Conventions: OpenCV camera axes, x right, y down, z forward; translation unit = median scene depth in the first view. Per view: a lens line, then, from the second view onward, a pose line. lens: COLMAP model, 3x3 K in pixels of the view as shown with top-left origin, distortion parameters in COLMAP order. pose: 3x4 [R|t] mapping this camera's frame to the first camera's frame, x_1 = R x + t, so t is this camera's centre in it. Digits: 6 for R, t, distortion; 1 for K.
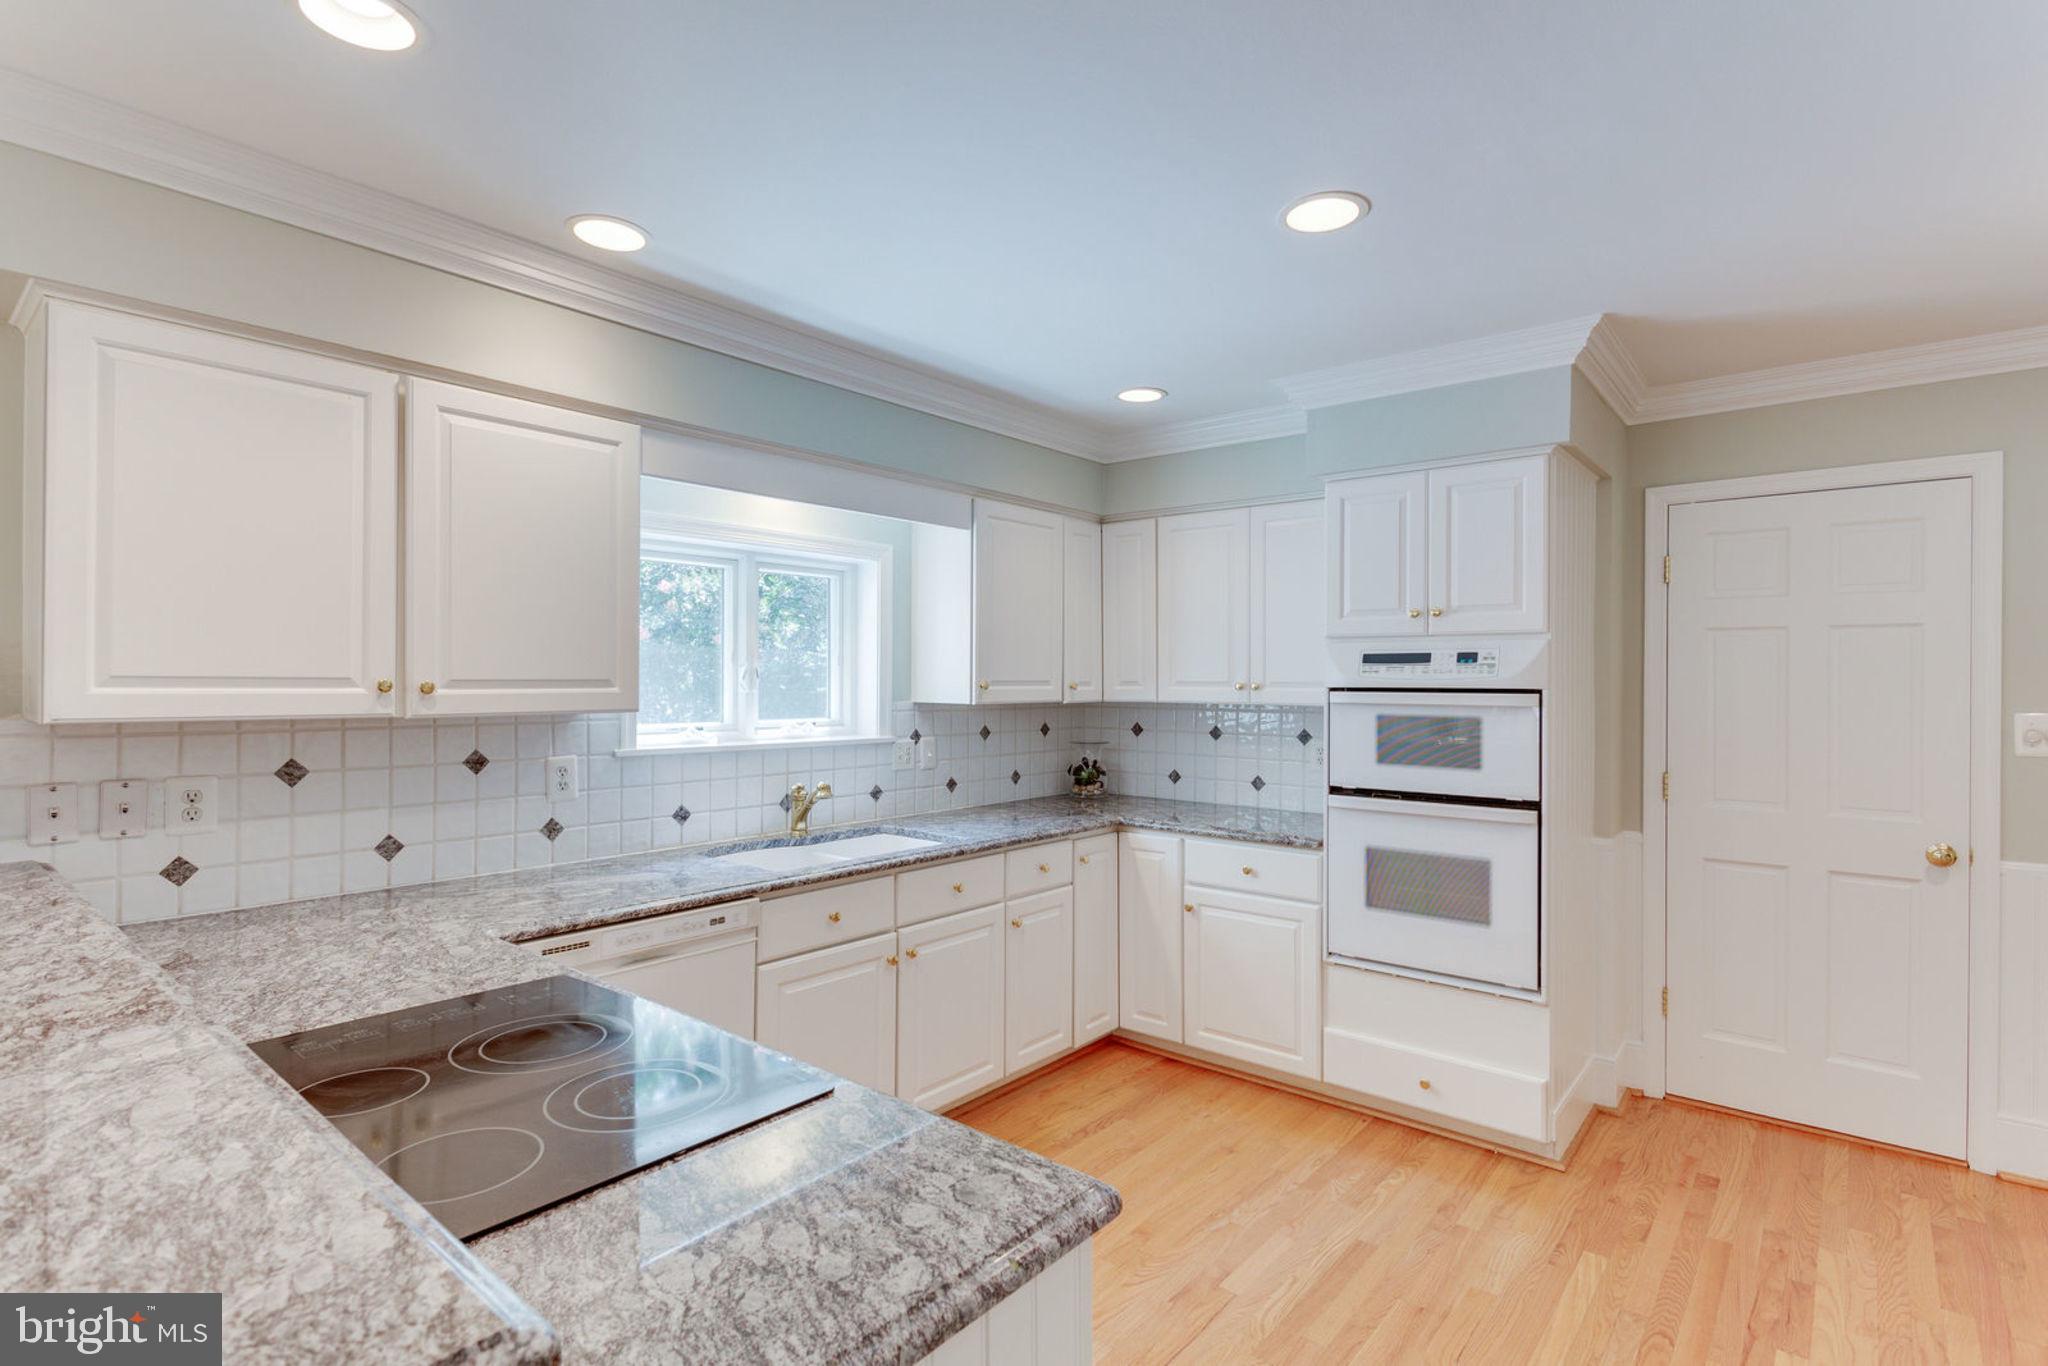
lens RADIAL K [[998.8, 0, 1024.0], [0, 998.8, 683.0], [0, 0, 1]] dist [0.011298, 0.000085]
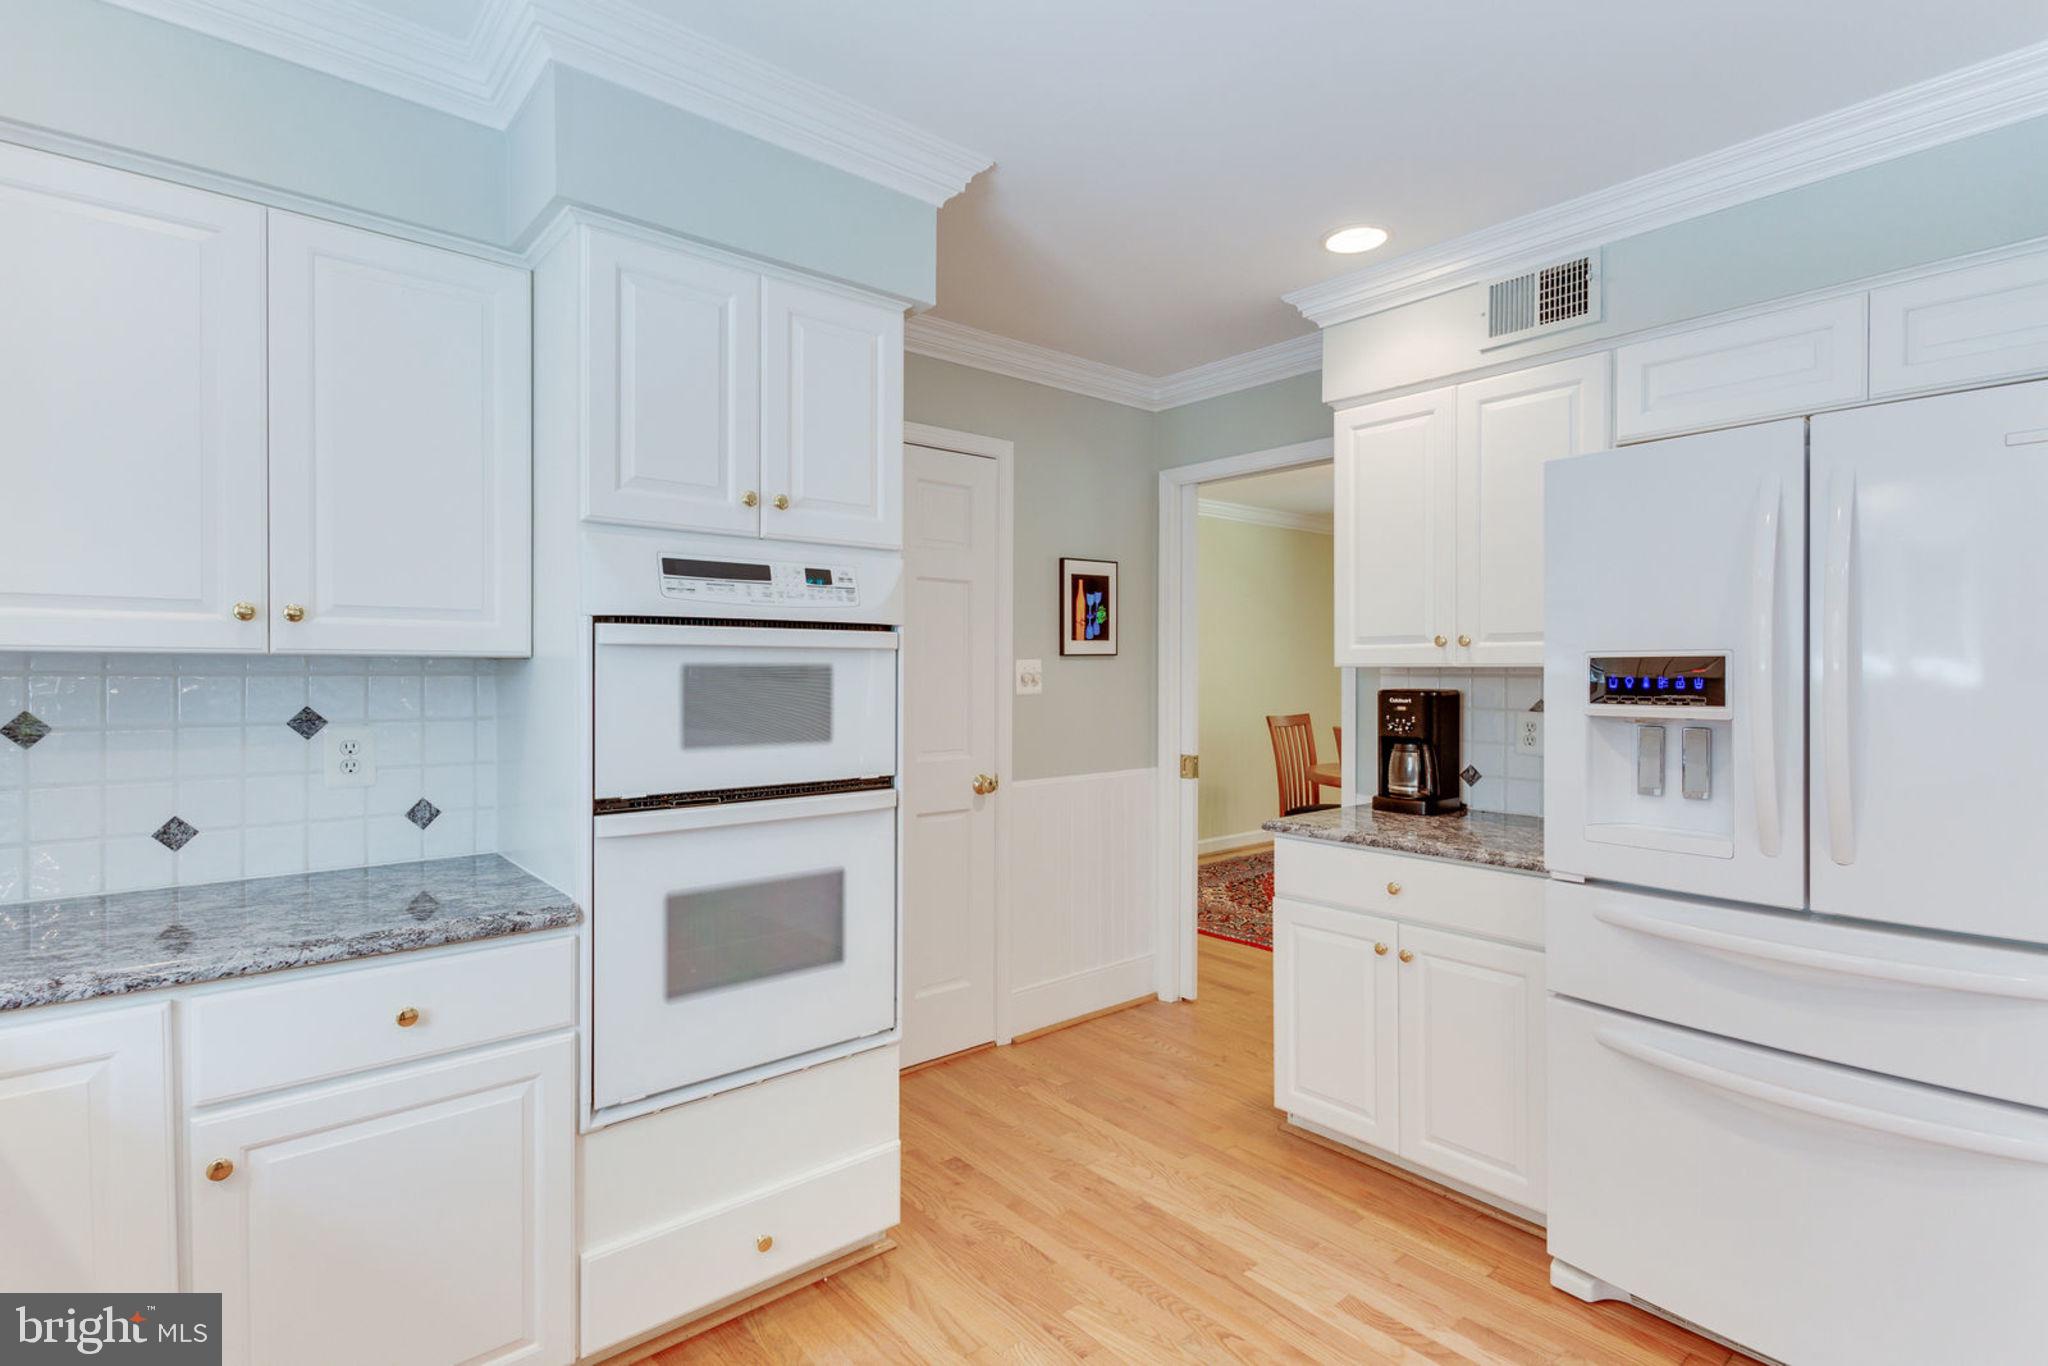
lens RADIAL K [[998.8, 0, 1024.0], [0, 998.8, 683.0], [0, 0, 1]] dist [0.011298, 0.000085]
pose [[0.174204, -0.019148, 0.984523, -0.189947], [0.001731, 0.999815, 0.019140, 0.032377], [-0.984708, -0.001630, 0.174205, 0.719696]]
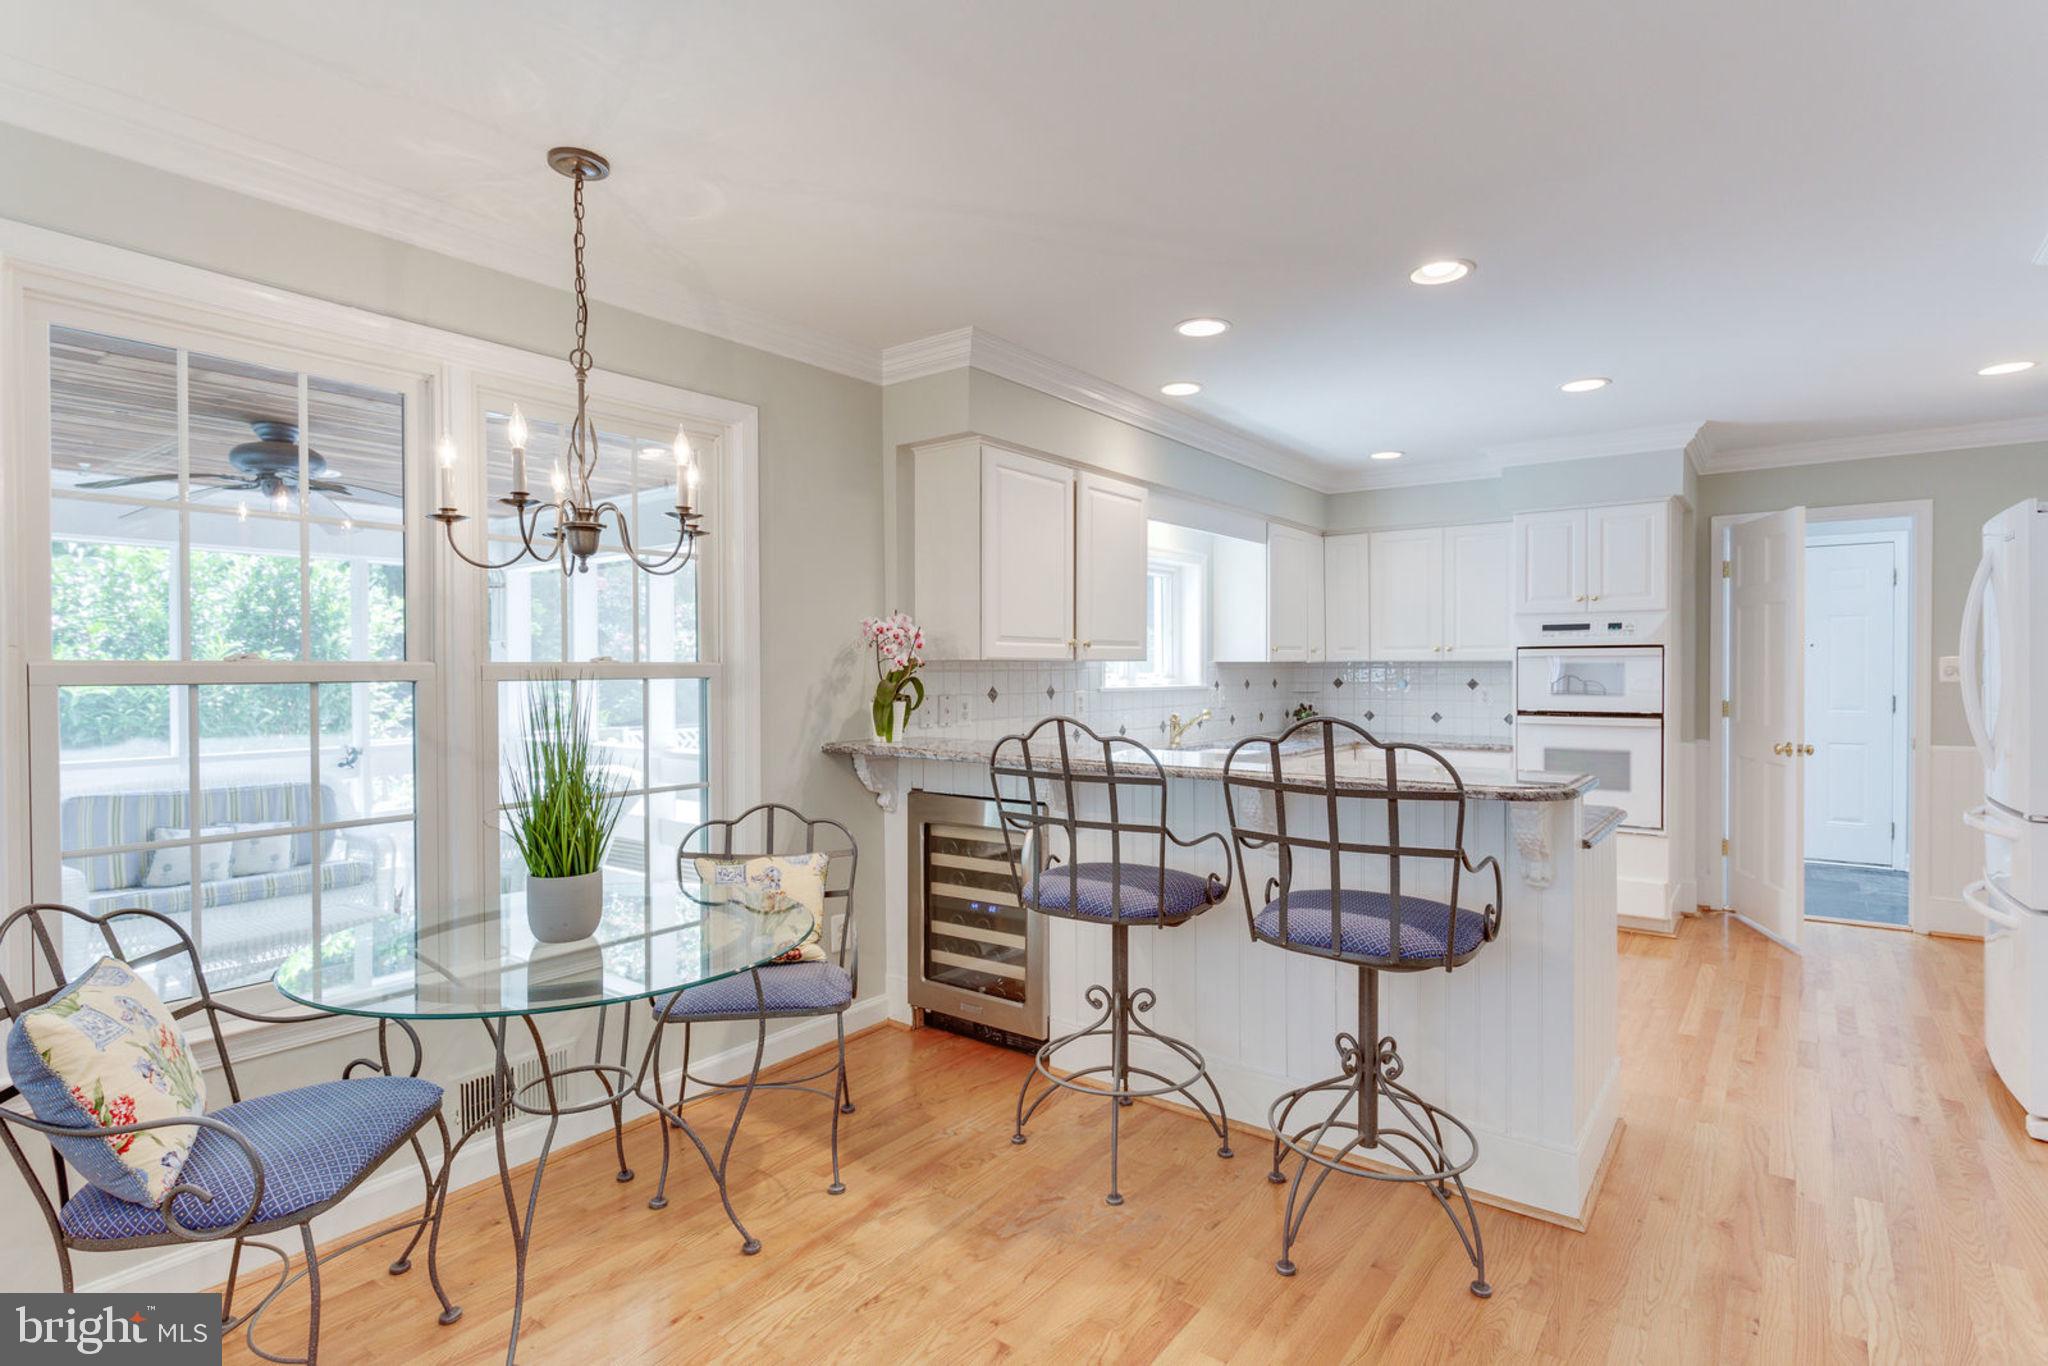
lens RADIAL K [[1022.0, 0, 1024.0], [0, 1022.0, 683.0], [0, 0, 1]] dist [0.011209, -0.000017]
pose [[0.998799, -0.009137, 0.048136, -0.566069], [0.008569, 0.999891, 0.011993, 0.036851], [-0.048240, -0.011566, 0.998769, -0.581848]]
